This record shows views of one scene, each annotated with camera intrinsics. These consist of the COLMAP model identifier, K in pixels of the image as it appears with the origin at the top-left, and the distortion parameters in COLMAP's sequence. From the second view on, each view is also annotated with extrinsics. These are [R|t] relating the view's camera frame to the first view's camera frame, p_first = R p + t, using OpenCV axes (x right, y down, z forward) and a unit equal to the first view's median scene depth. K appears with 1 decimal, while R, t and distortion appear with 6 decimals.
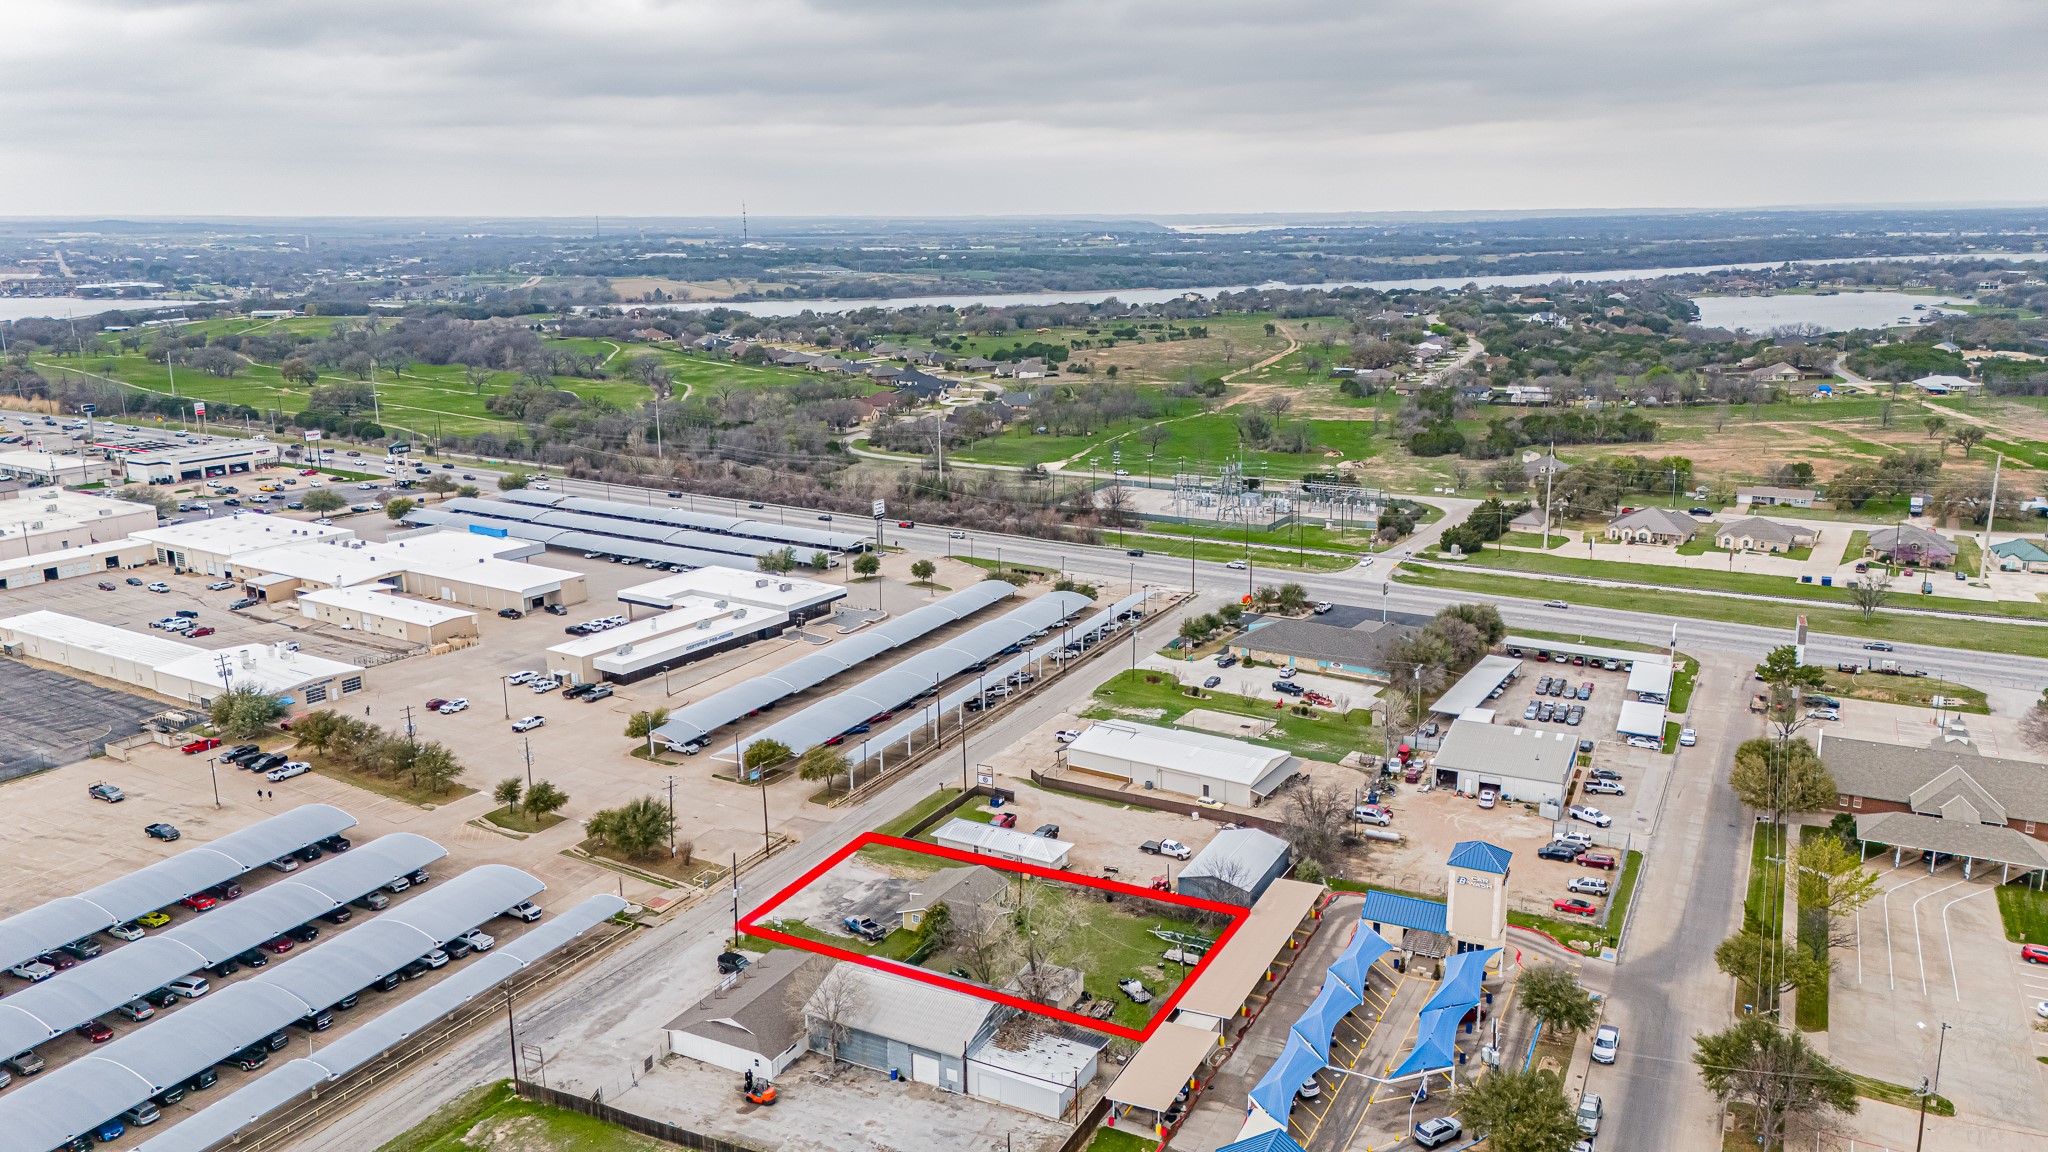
lens RADIAL K [[1493.5, 0, 1029.7], [0, 1493.5, 580.0], [0, 0, 1]] dist [0.099564, -0.115185]
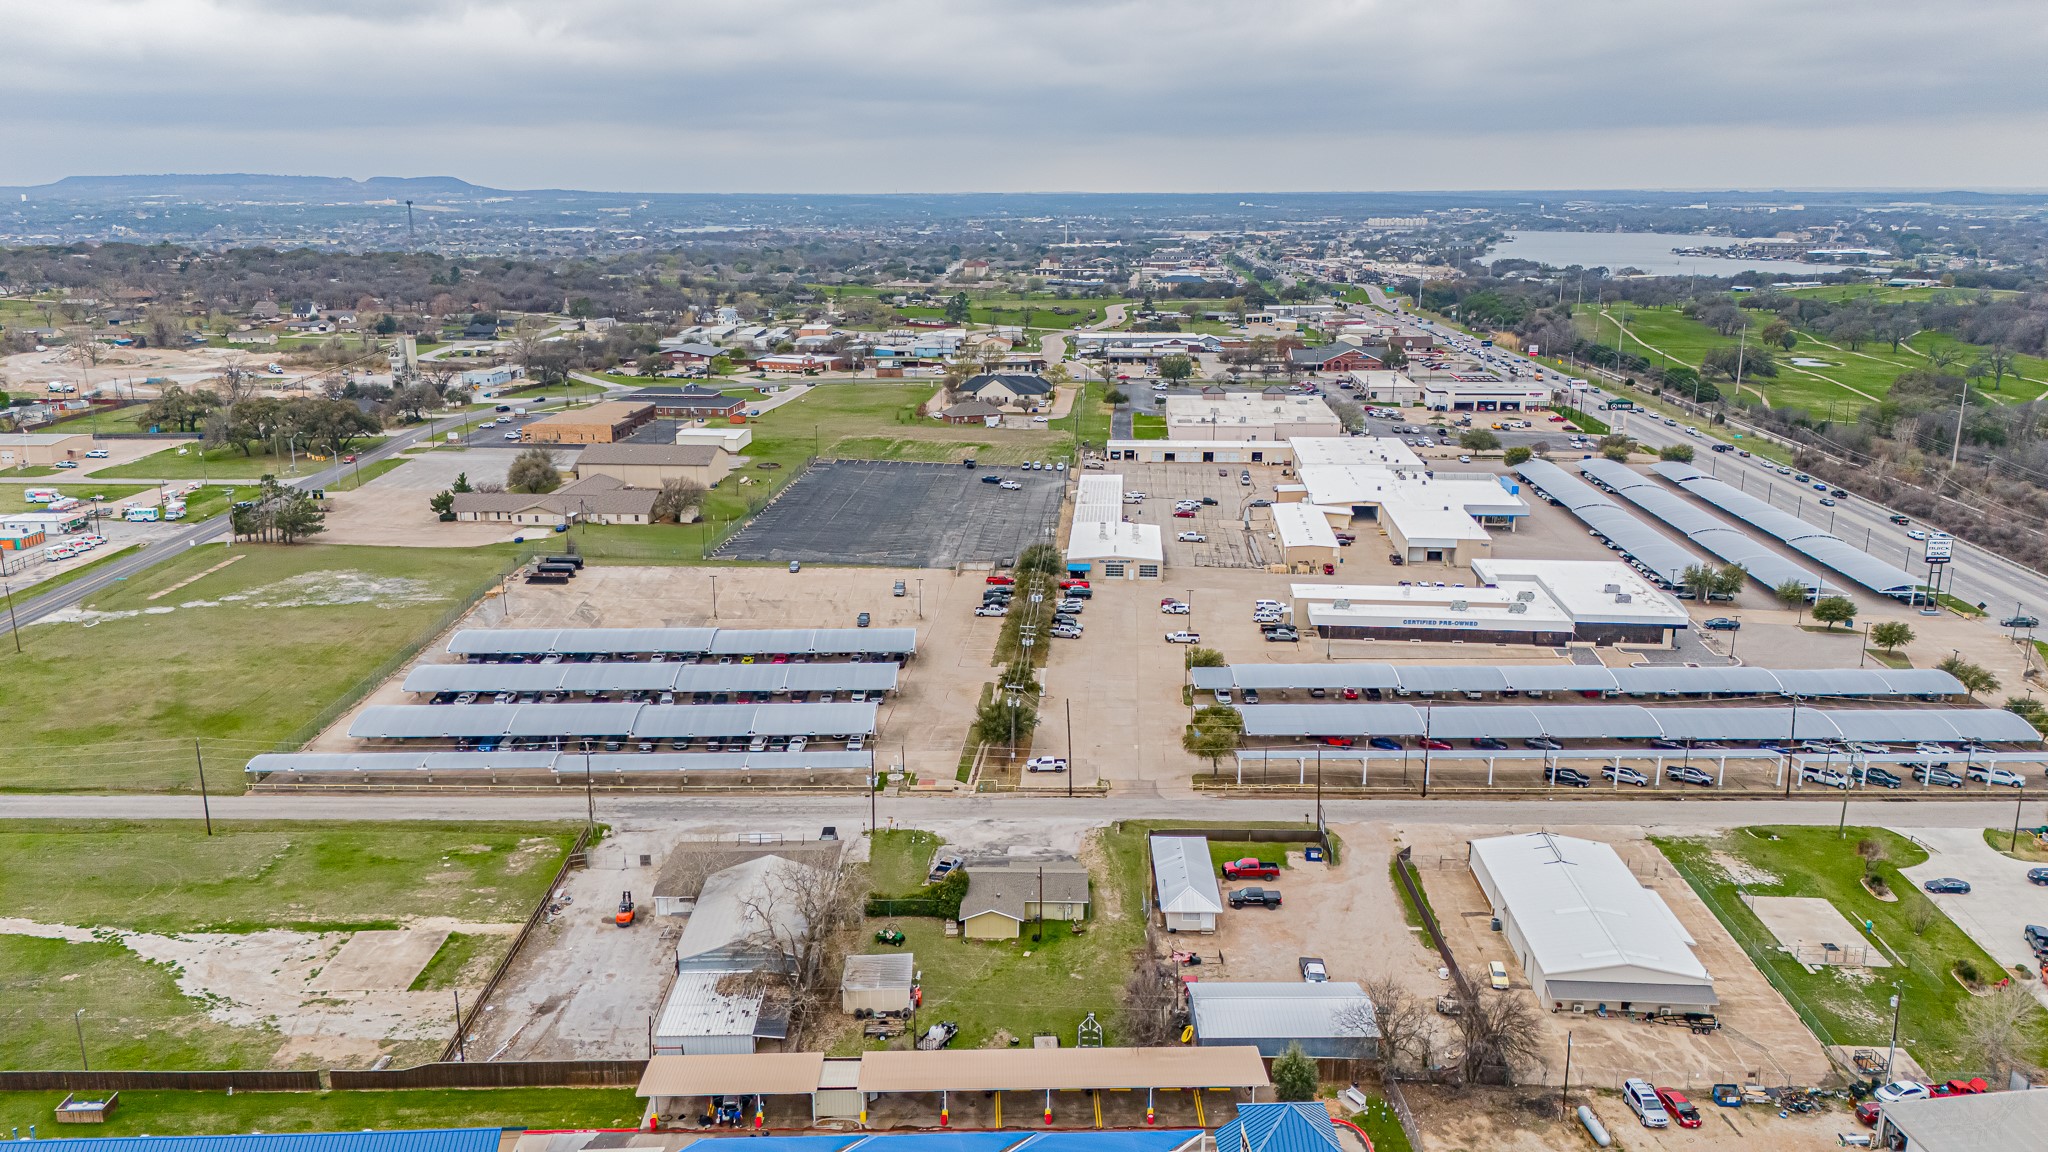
lens RADIAL K [[1493.5, 0, 1029.7], [0, 1493.5, 580.0], [0, 0, 1]] dist [0.099564, -0.115185]
pose [[0.474275, 0.228084, -0.850318, 0.402378], [-0.213672, 0.966800, 0.140150, -0.053900], [0.854053, 0.115219, 0.507264, 0.317749]]
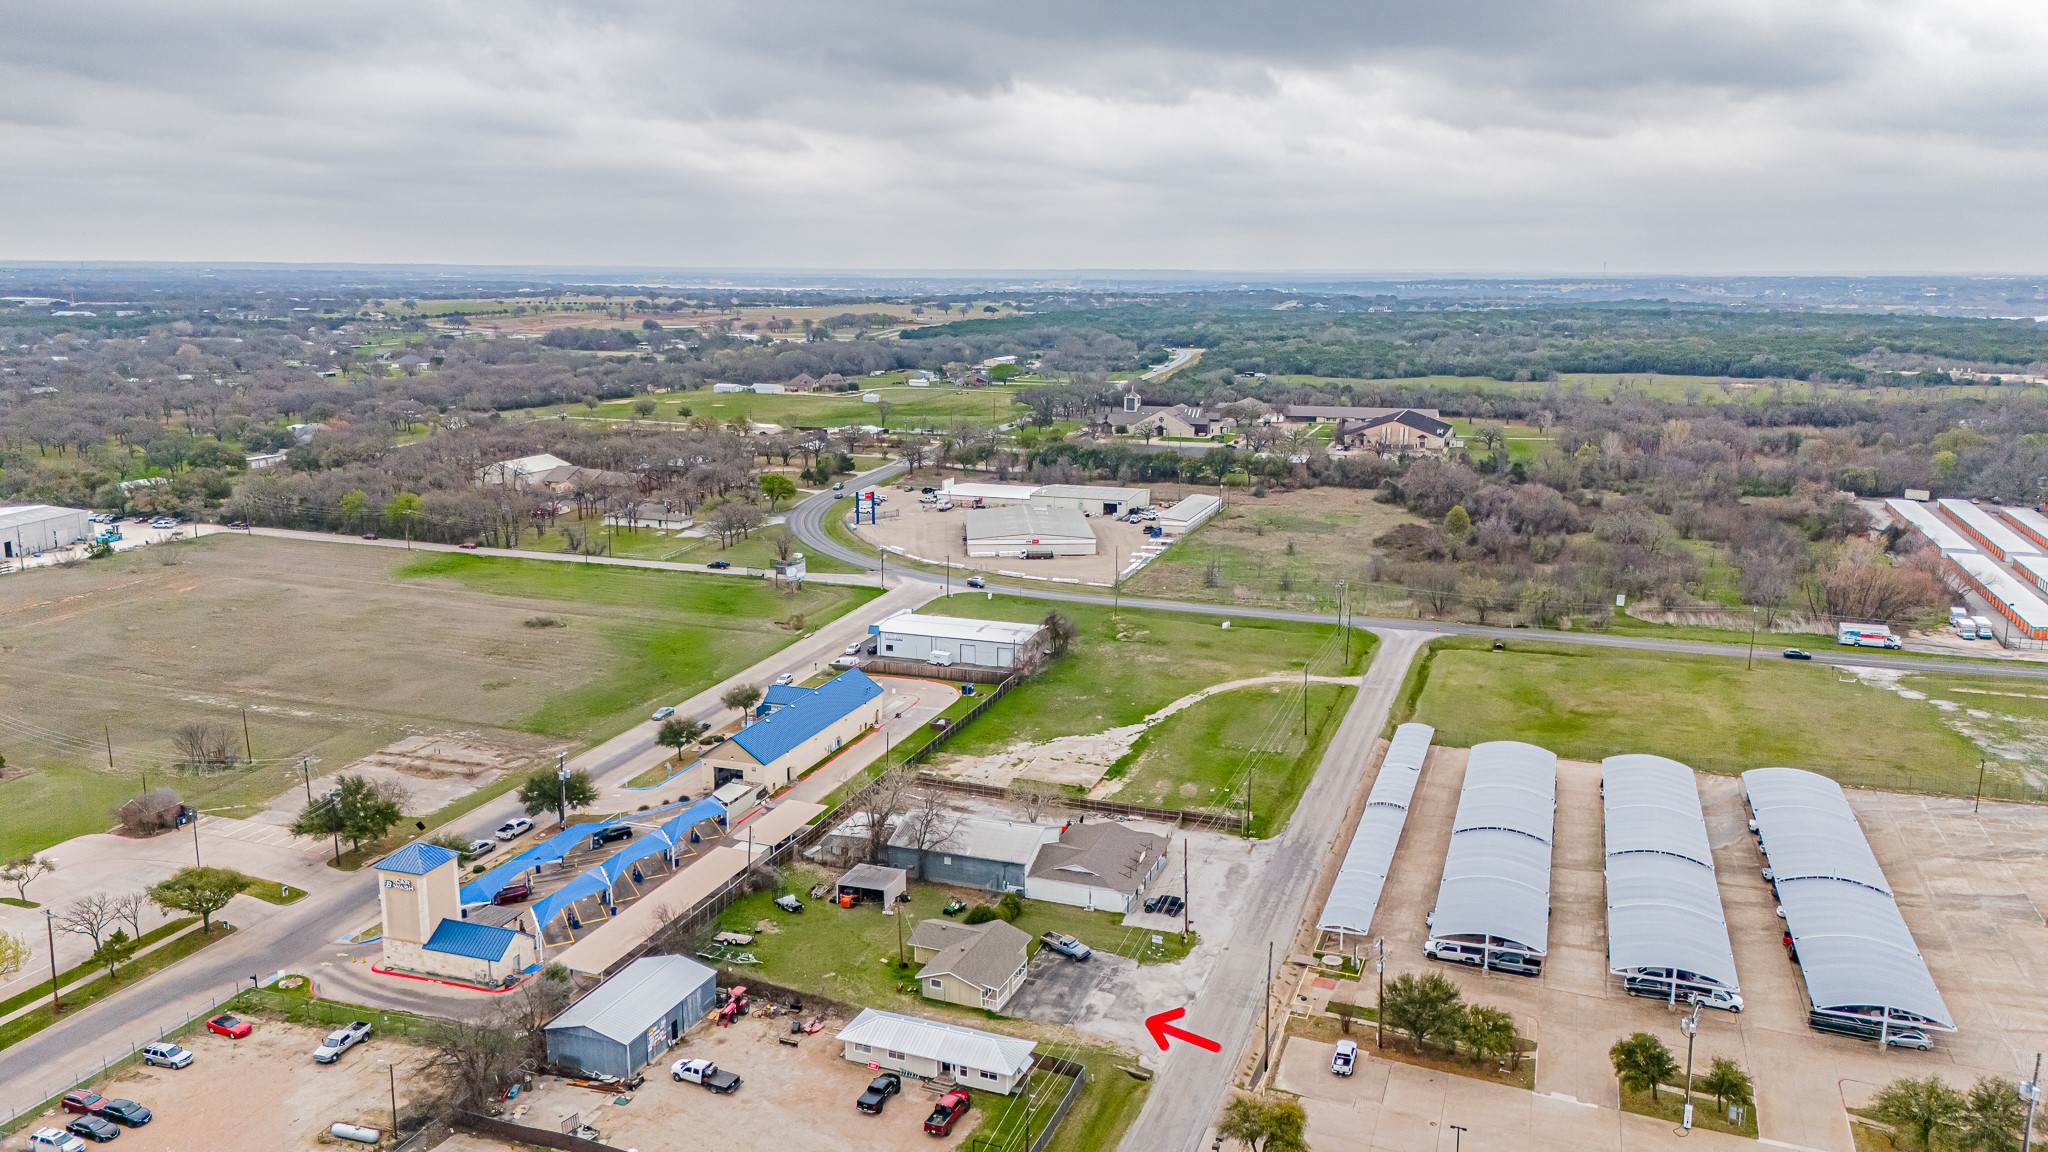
lens RADIAL K [[1493.5, 0, 1029.7], [0, 1493.5, 580.0], [0, 0, 1]] dist [0.099564, -0.115185]
pose [[-0.992020, 0.032645, -0.121782, 0.012017], [-0.023094, 0.902511, 0.430048, -0.225947], [0.123948, 0.429428, -0.894555, 1.026676]]
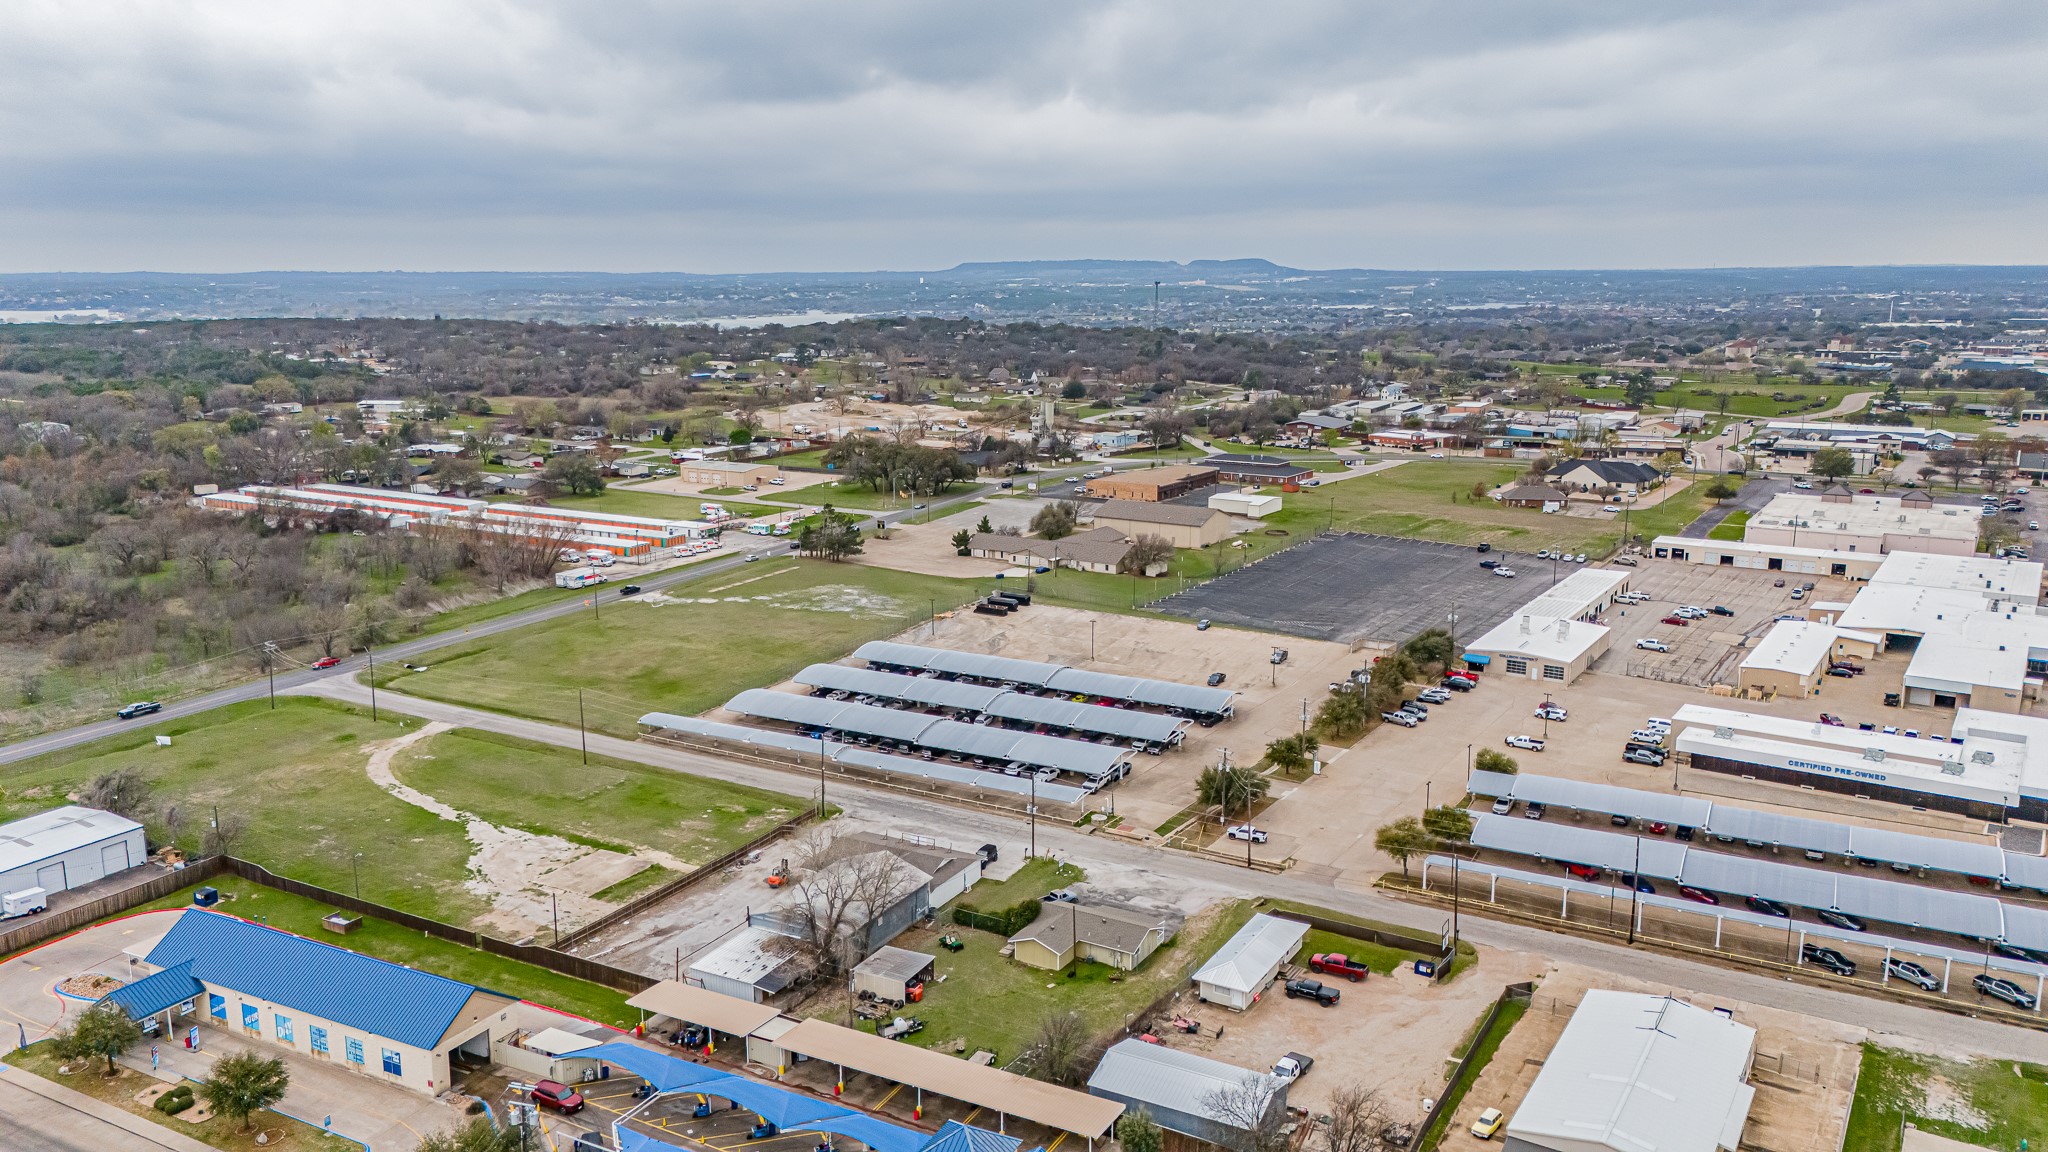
lens RADIAL K [[1493.5, 0, 1029.7], [0, 1493.5, 580.0], [0, 0, 1]] dist [0.099564, -0.115185]
pose [[-0.015362, 0.210132, -0.977552, 0.492109], [-0.236910, 0.949063, 0.207731, -0.106728], [0.971410, 0.234783, 0.035203, 0.527191]]
